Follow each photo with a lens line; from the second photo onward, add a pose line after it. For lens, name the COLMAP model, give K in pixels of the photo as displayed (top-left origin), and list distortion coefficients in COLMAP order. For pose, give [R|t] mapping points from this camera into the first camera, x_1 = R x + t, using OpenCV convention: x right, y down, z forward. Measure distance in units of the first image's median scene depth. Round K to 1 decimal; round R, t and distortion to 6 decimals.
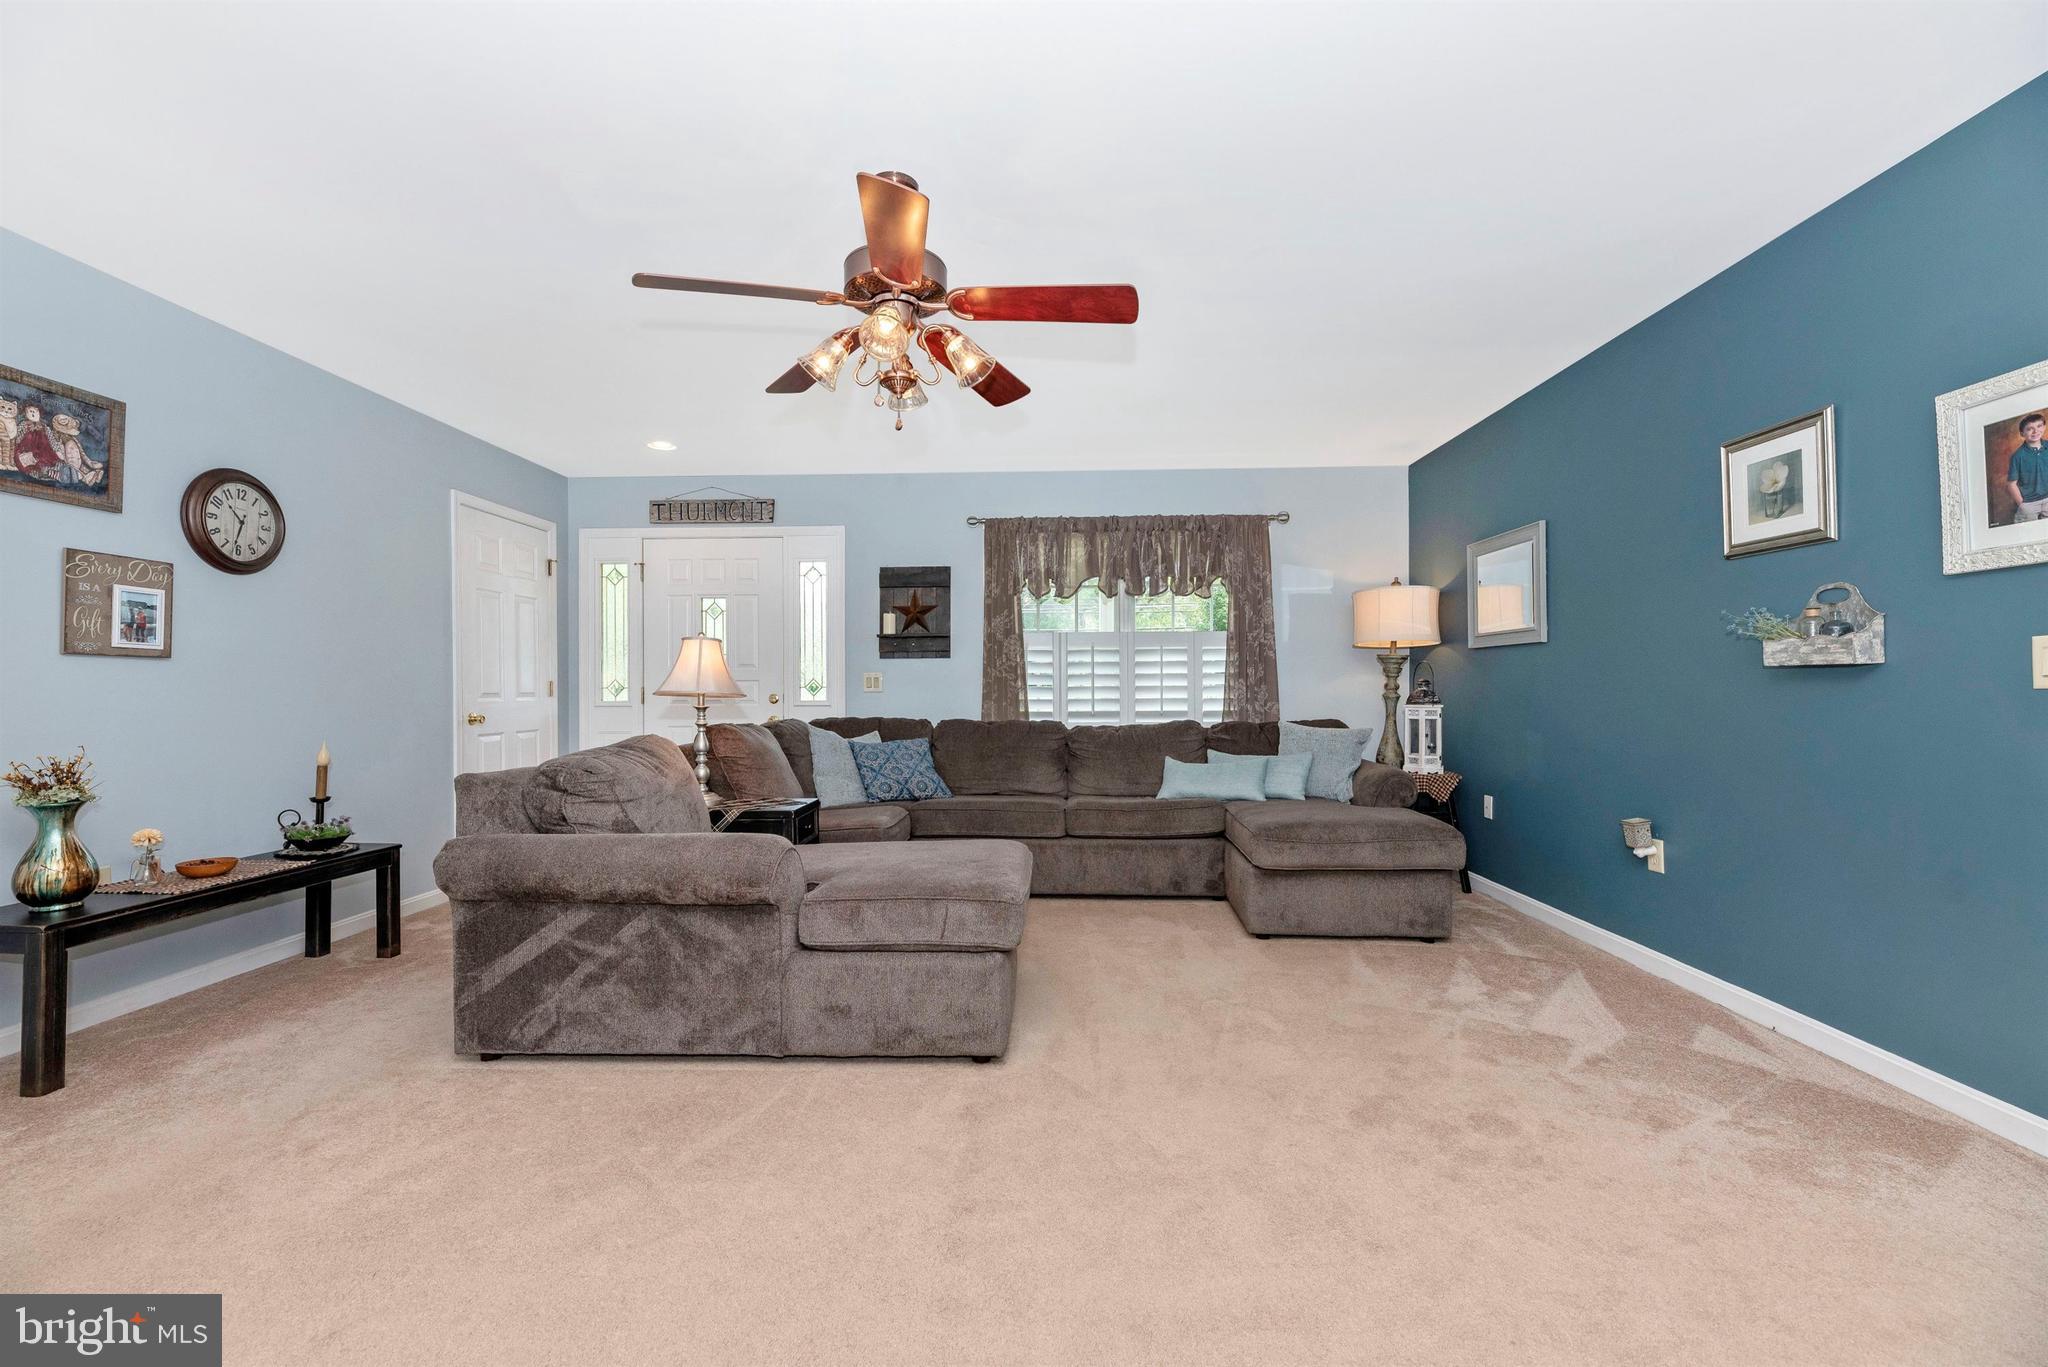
lens RADIAL K [[837.6, 0, 1028.3], [0, 837.6, 688.1], [0, 0, 1]] dist [-0.000063, 0.000040]
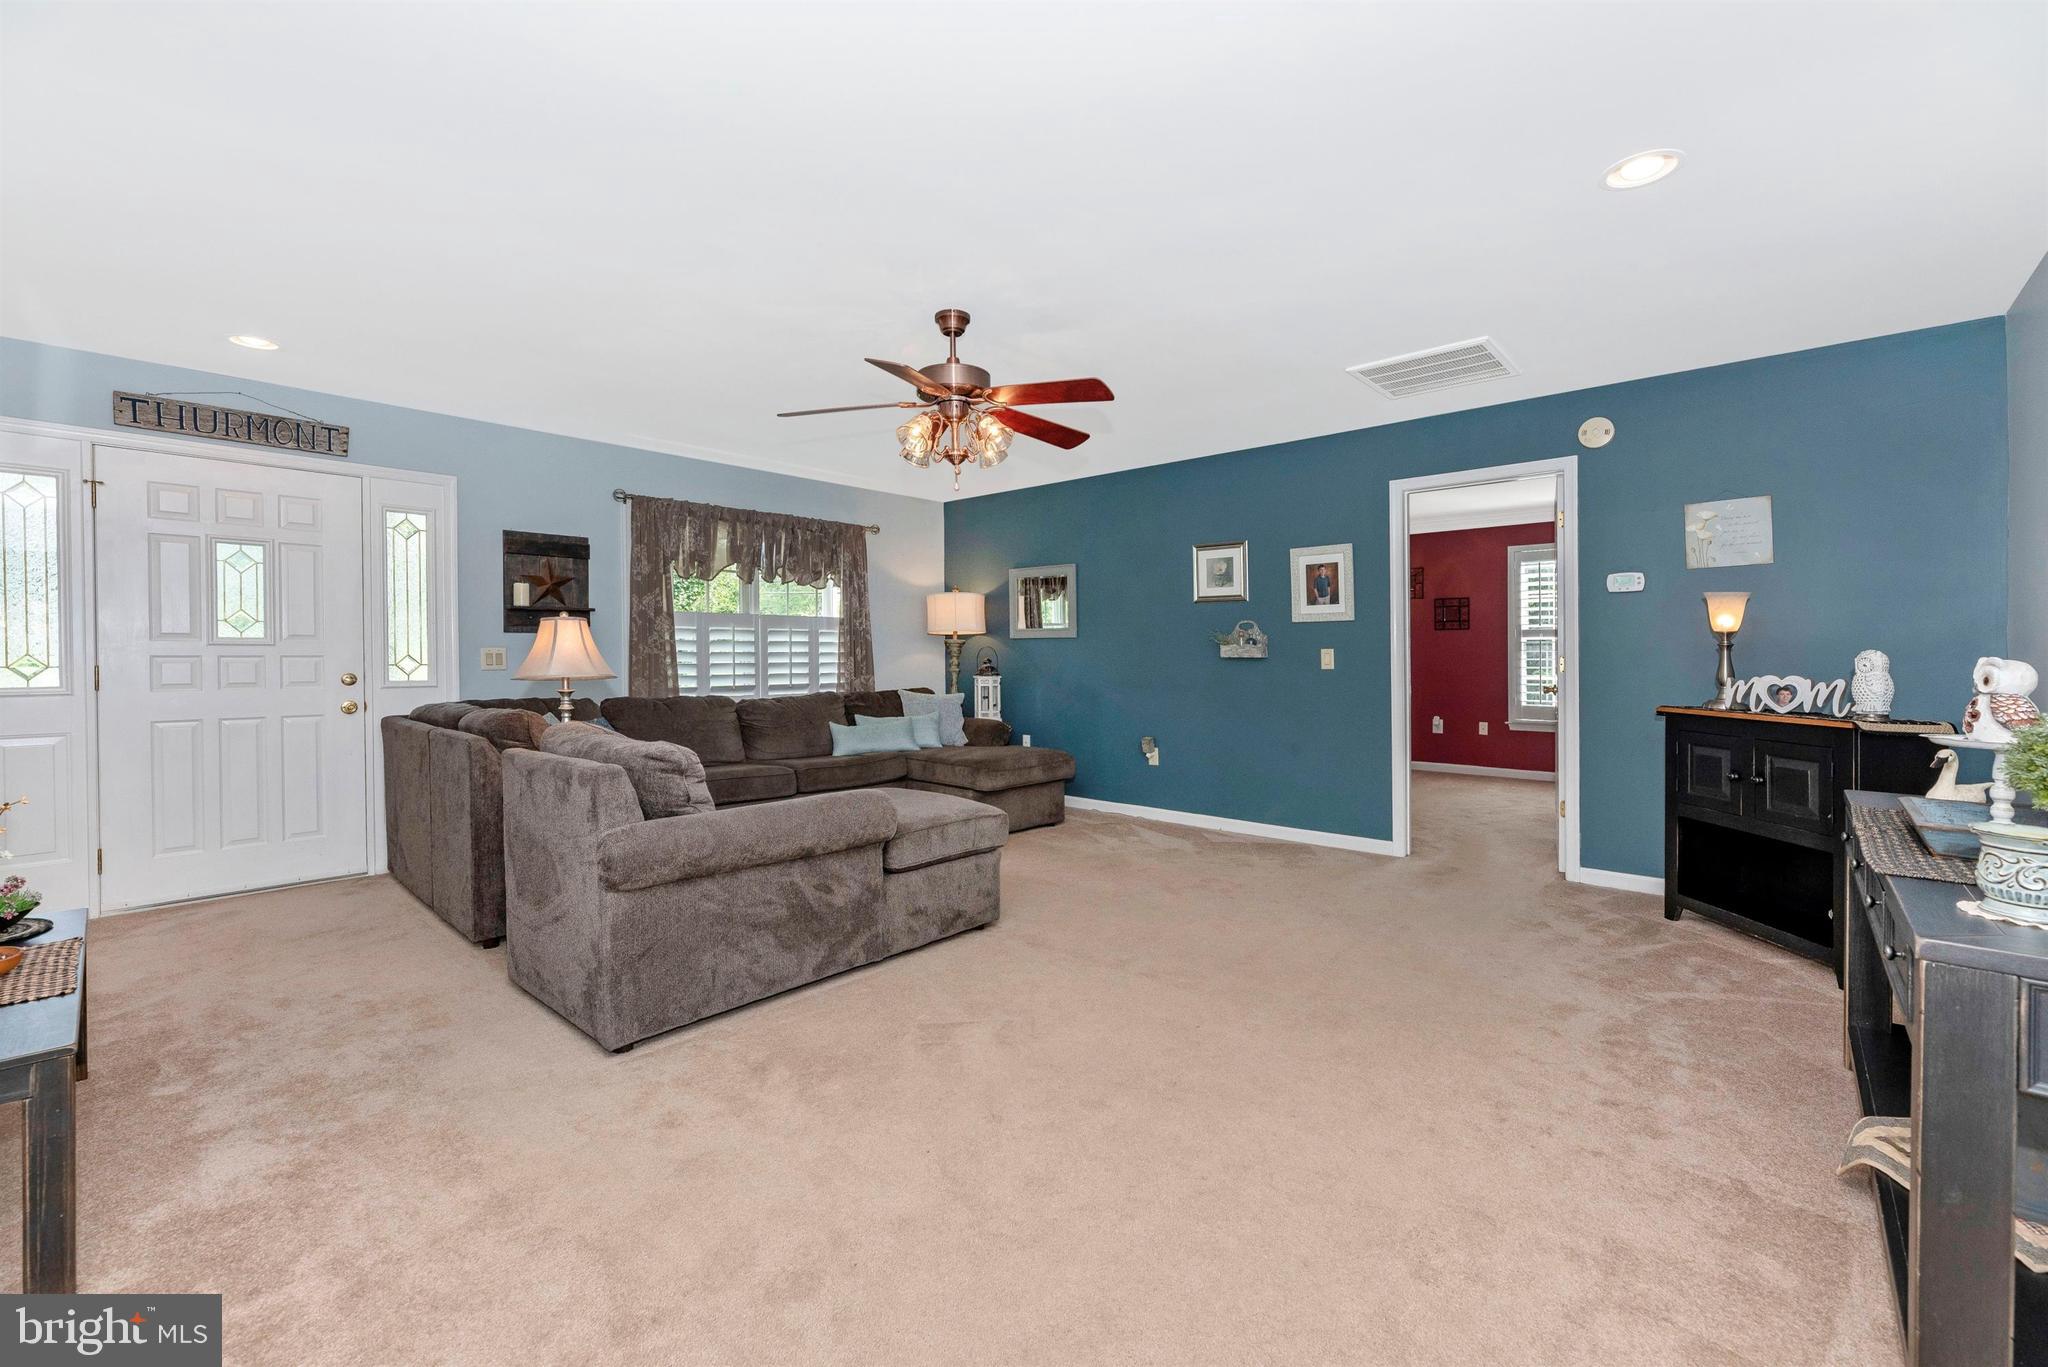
lens RADIAL K [[830.1, 0, 1033.5], [0, 830.1, 659.8], [0, 0, 1]] dist [0.000637, 0.000051]
pose [[0.655232, 0.000041, 0.755428, -0.571052], [-0.004862, 0.999980, 0.004163, -0.015133], [-0.755412, -0.006401, 0.655219, -0.007434]]
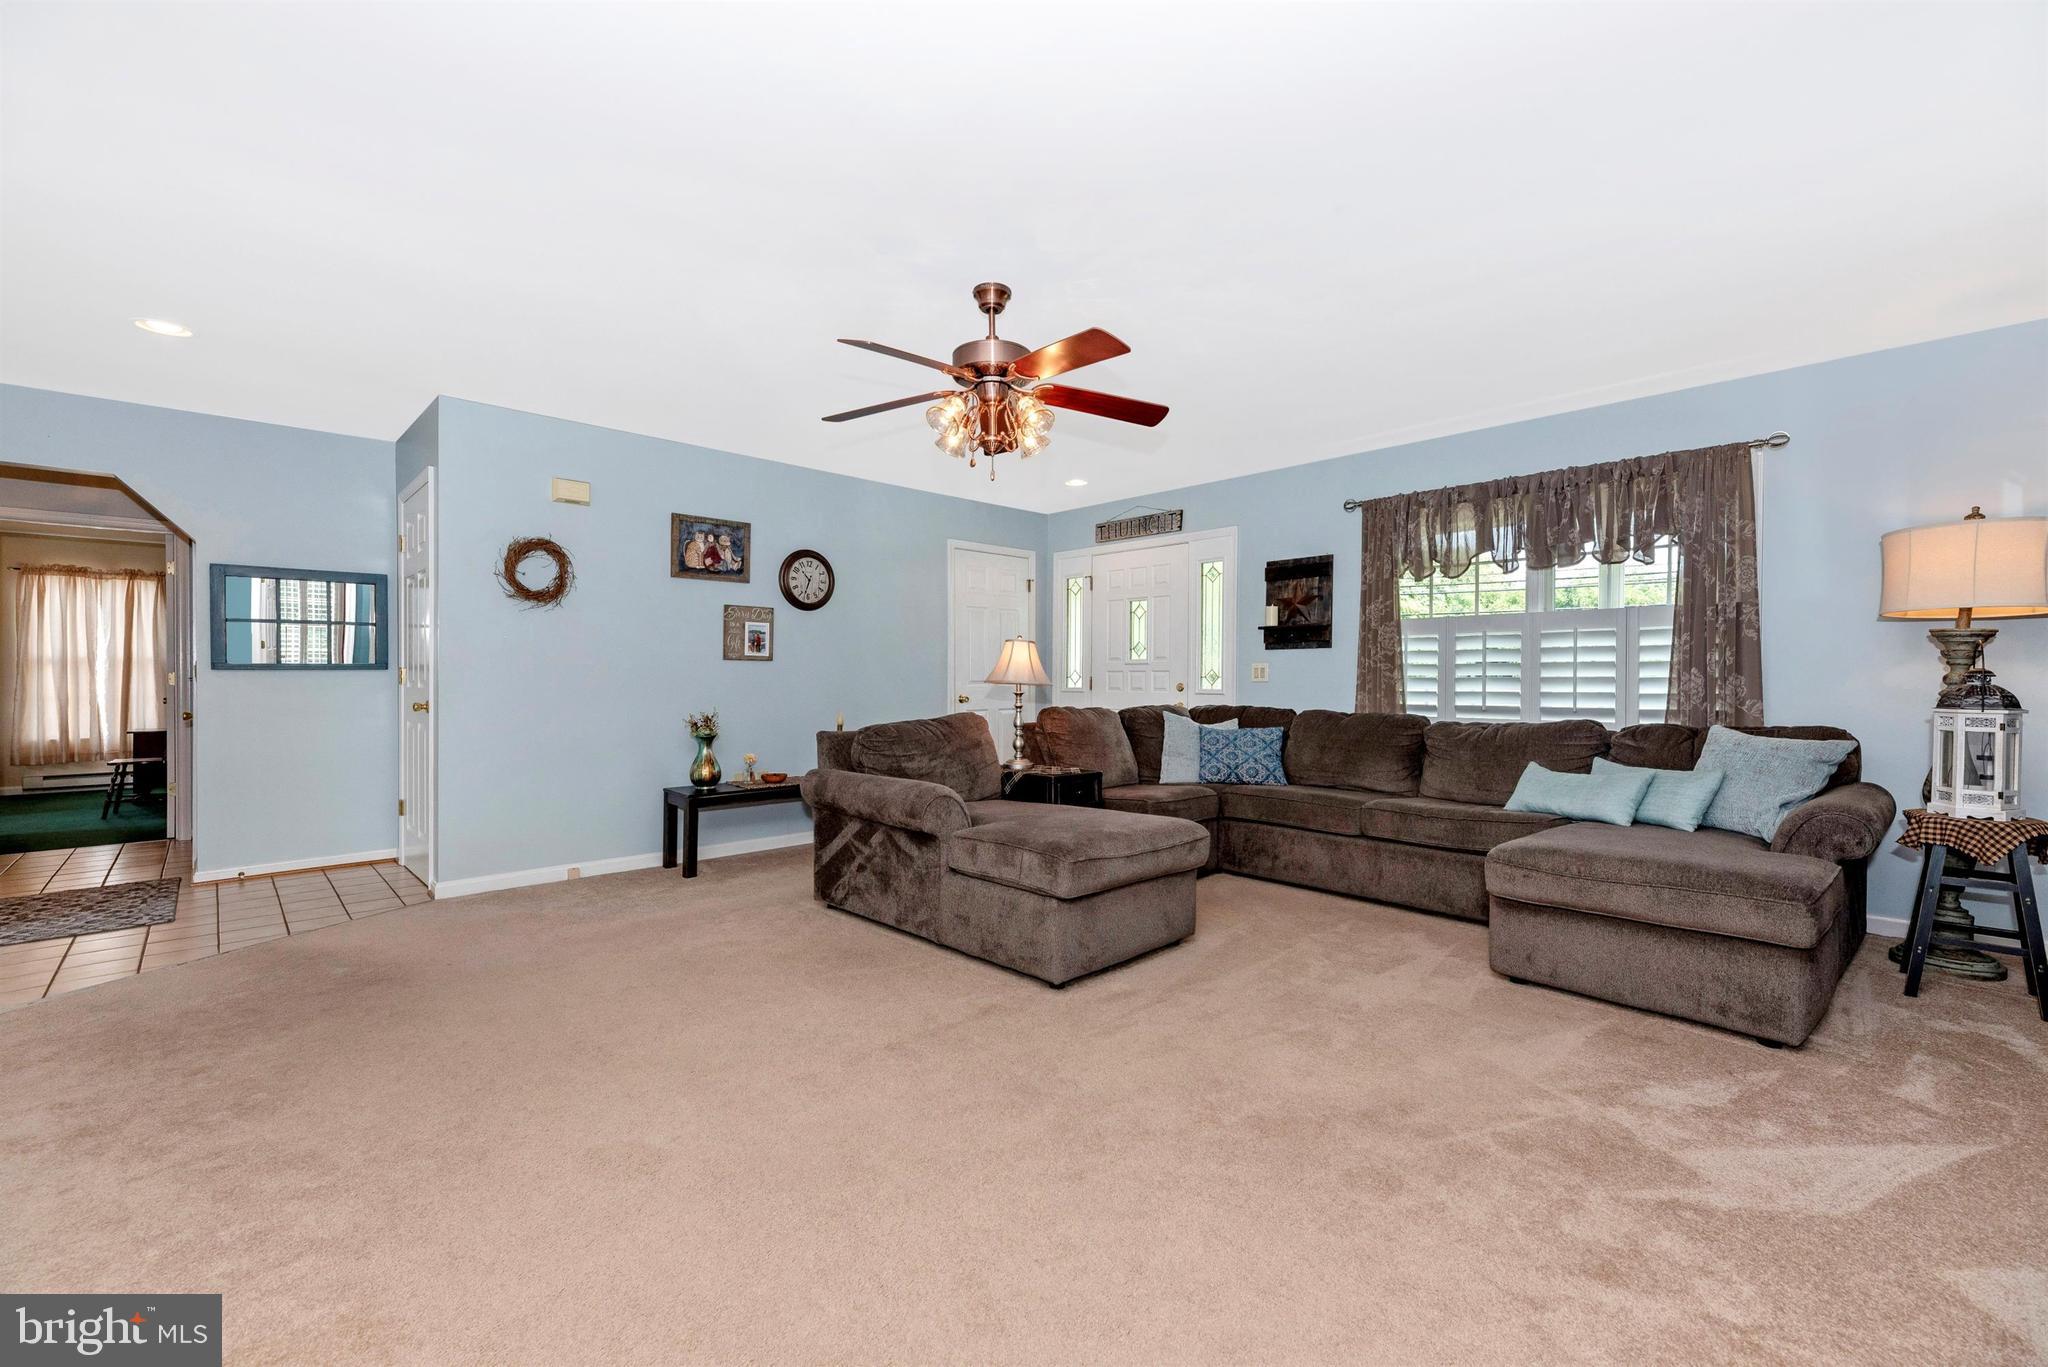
lens RADIAL K [[837.6, 0, 1028.3], [0, 837.6, 688.1], [0, 0, 1]] dist [-0.000063, 0.000040]
pose [[0.722146, 0.012523, -0.691628, 0.396485], [-0.002136, 0.999872, 0.015874, -0.004368], [0.691738, -0.009986, 0.722080, 0.052003]]
